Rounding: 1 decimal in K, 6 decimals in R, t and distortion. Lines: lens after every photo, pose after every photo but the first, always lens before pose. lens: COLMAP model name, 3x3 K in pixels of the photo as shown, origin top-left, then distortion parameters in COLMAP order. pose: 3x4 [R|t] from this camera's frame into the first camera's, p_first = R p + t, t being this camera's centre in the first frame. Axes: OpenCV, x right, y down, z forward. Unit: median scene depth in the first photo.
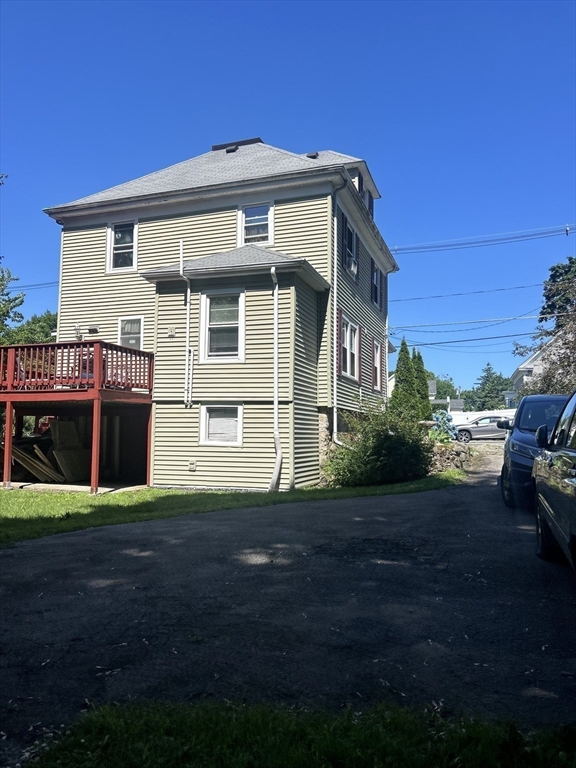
lens RADIAL K [[577.7, 0, 288.0], [0, 577.7, 384.0], [0, 0, 1]] dist [0.085393, -0.106424]
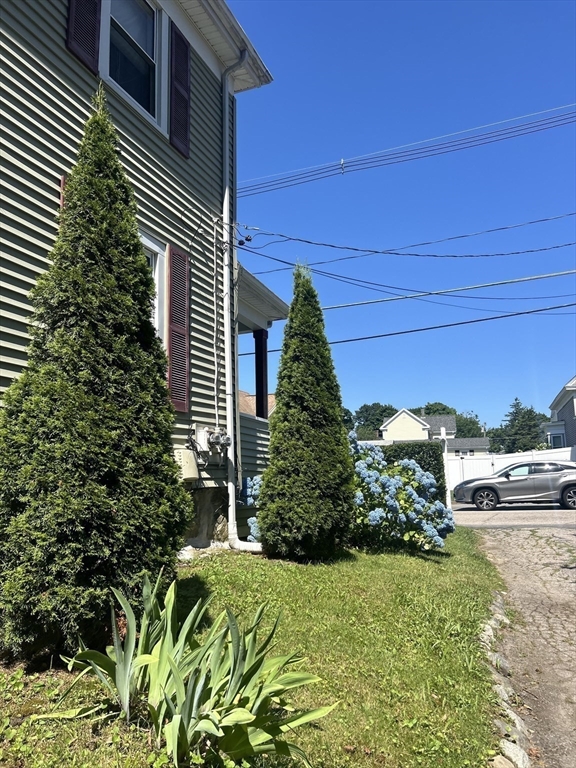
lens RADIAL K [[577.7, 0, 288.0], [0, 577.7, 384.0], [0, 0, 1]] dist [0.085393, -0.106424]
pose [[0.998771, -0.029252, -0.040012, 0.127051], [0.026182, 0.996824, -0.075216, 0.013815], [0.042085, 0.074076, 0.996364, 0.388149]]
